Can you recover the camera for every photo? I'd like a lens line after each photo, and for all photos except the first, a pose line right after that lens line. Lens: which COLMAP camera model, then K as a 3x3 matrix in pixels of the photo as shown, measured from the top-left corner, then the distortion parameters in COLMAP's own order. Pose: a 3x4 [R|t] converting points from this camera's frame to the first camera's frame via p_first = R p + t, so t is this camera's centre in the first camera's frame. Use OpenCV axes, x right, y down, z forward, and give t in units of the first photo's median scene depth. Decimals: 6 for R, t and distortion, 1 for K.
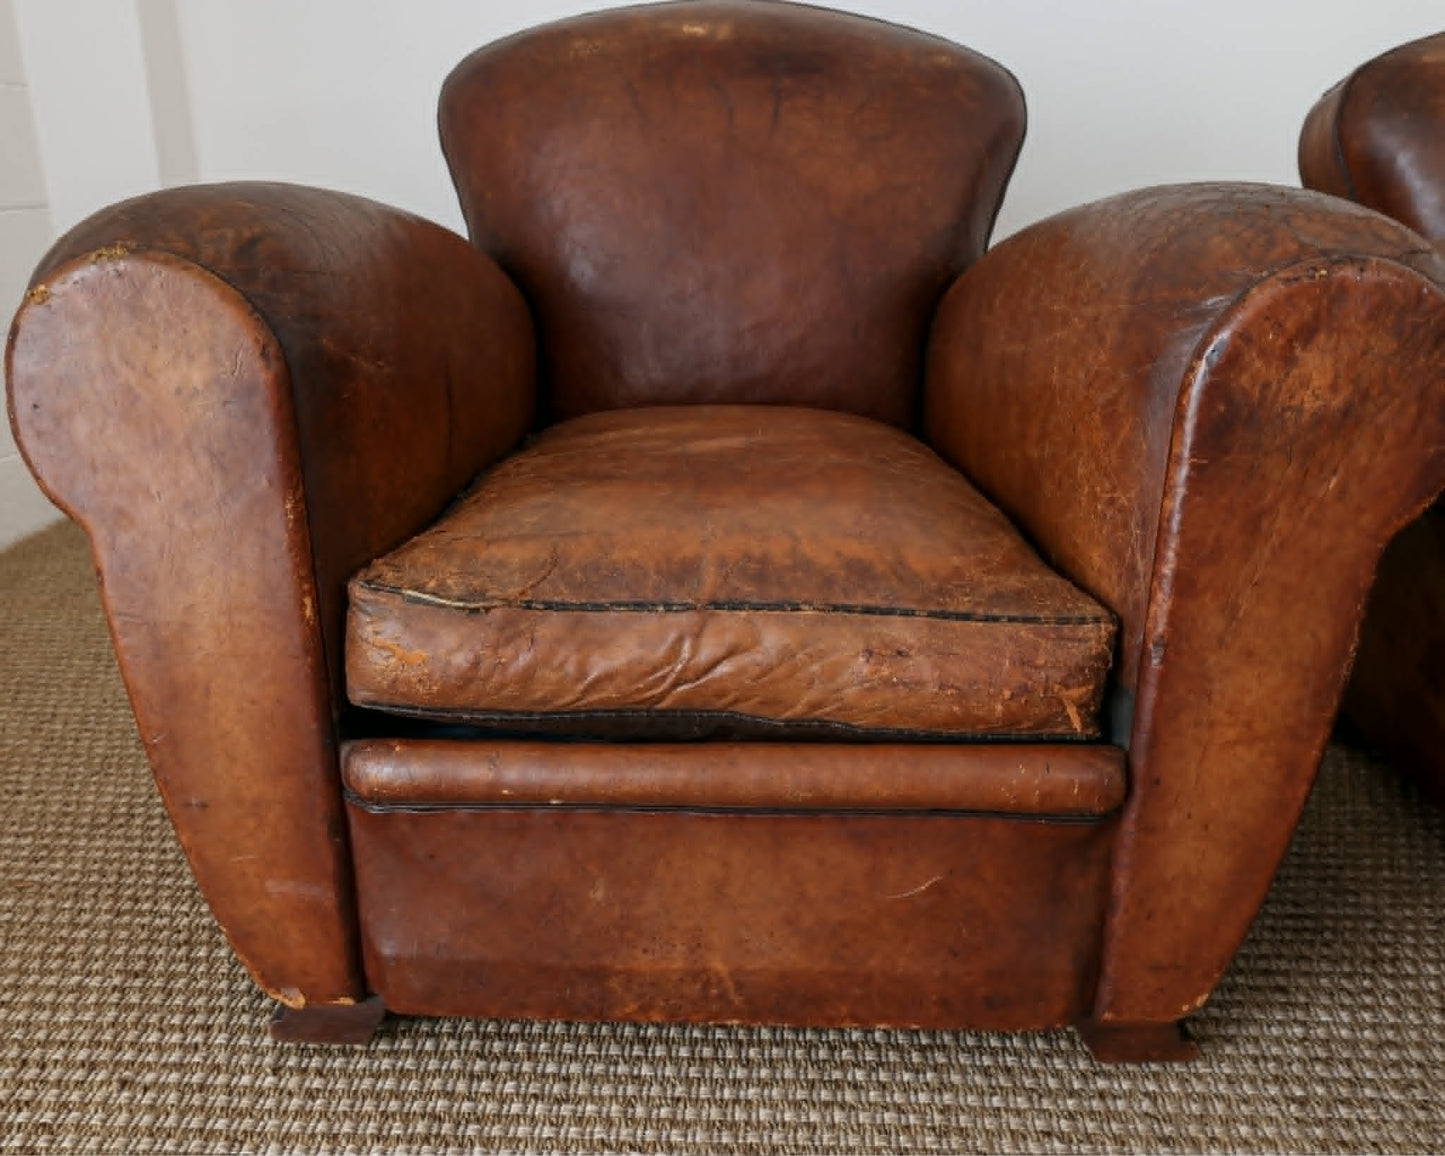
lens RADIAL K [[1149.2, 0, 722.5], [0, 1149.2, 578.0], [0, 0, 1]] dist [-0.001207, 0.002438]
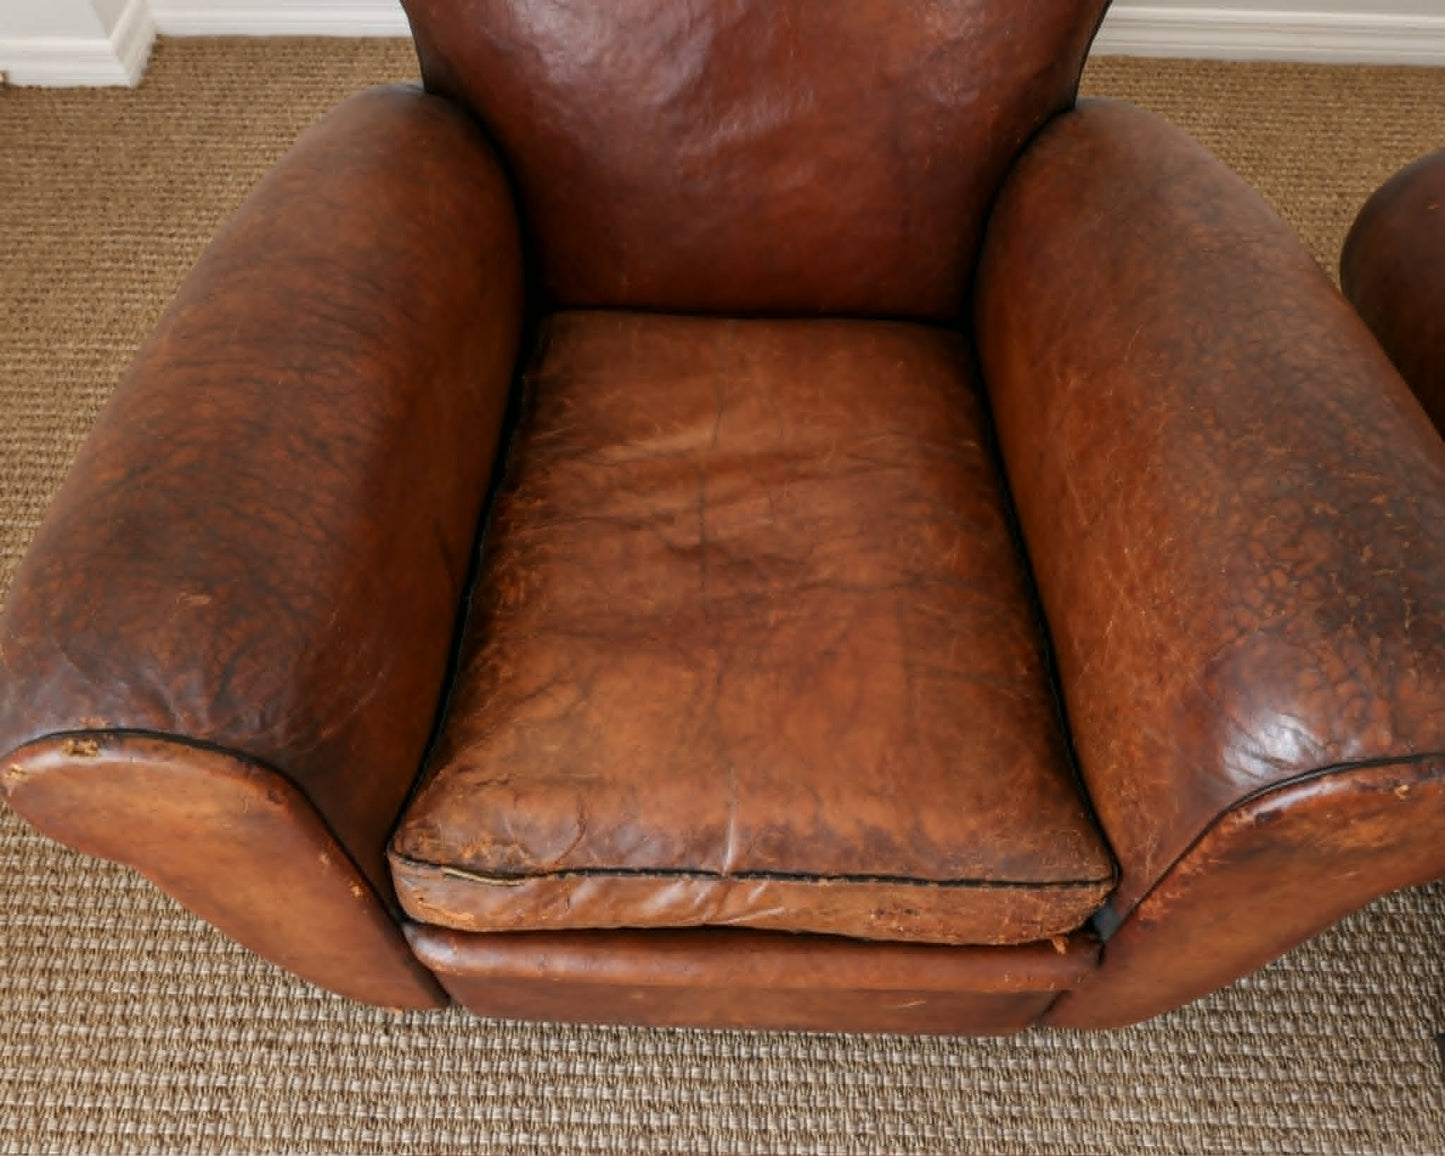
lens RADIAL K [[1149.2, 0, 722.5], [0, 1149.2, 578.0], [0, 0, 1]] dist [-0.001207, 0.002438]
pose [[0.999990, 0.003075, -0.003199, -0.017908], [-0.000622, 0.810885, 0.585205, -0.781269], [0.004394, -0.585197, 0.810879, 0.290596]]
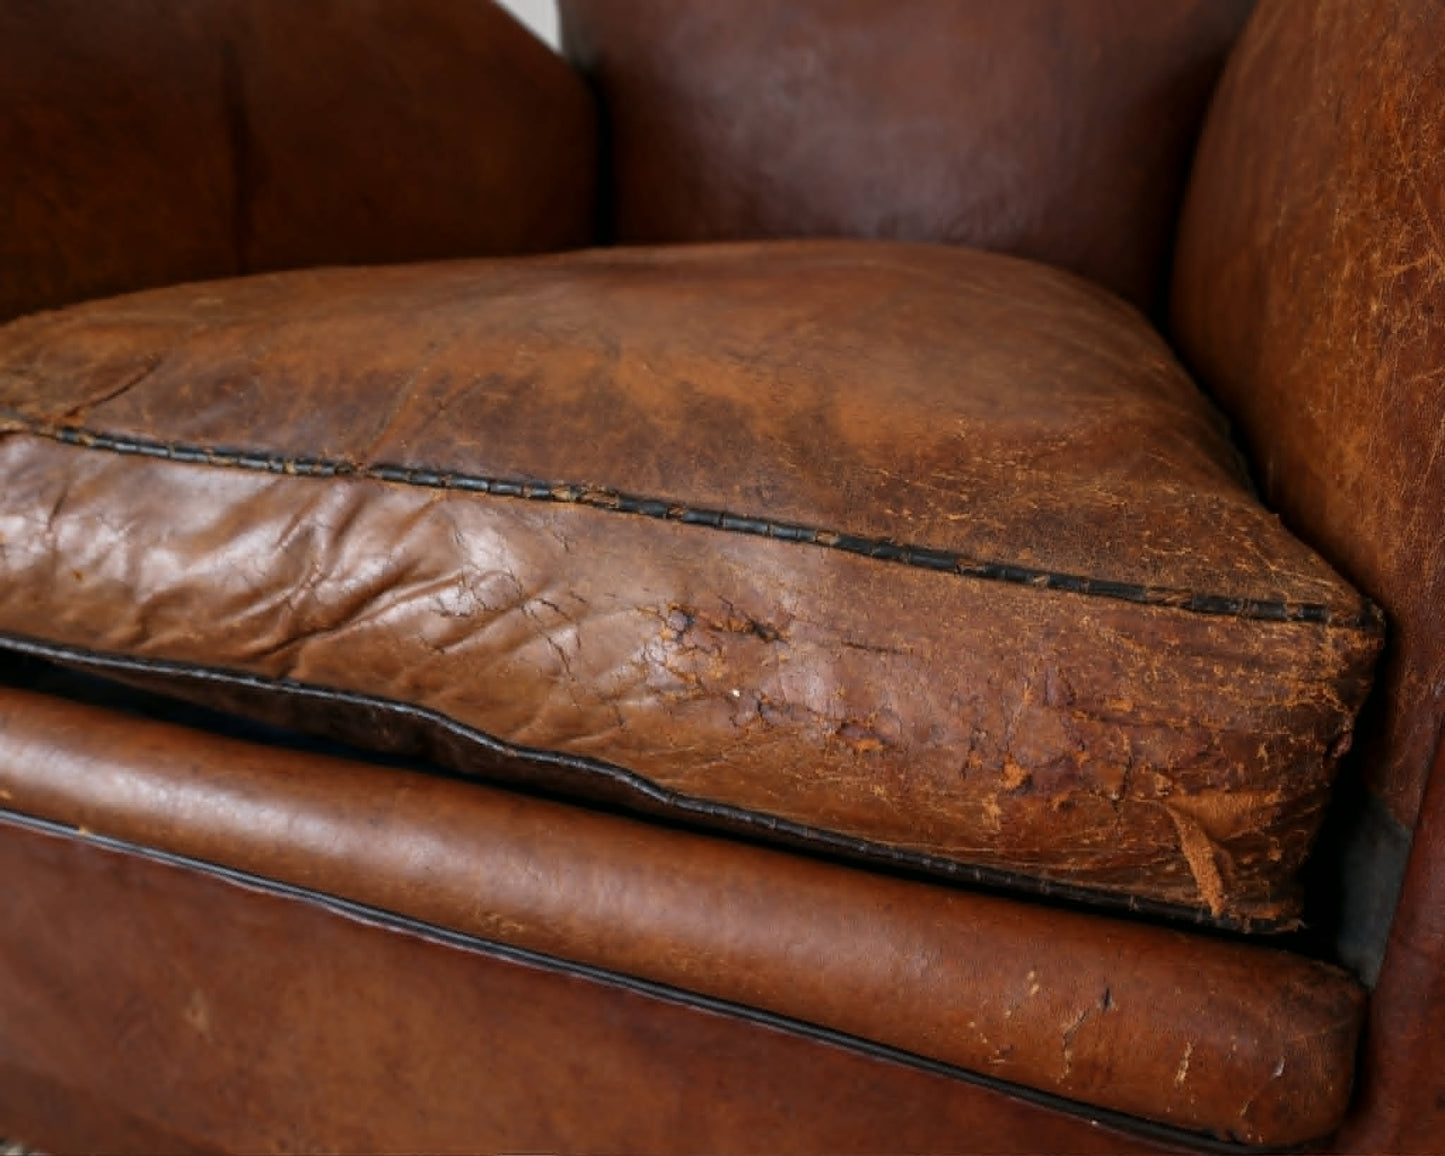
lens RADIAL K [[1149.2, 0, 722.5], [0, 1149.2, 578.0], [0, 0, 1]] dist [-0.001207, 0.002438]
pose [[0.944367, 0.121620, -0.305580, 0.250207], [-0.117241, 0.992564, 0.032717, 0.033855], [0.307287, 0.004930, 0.951604, 0.582822]]
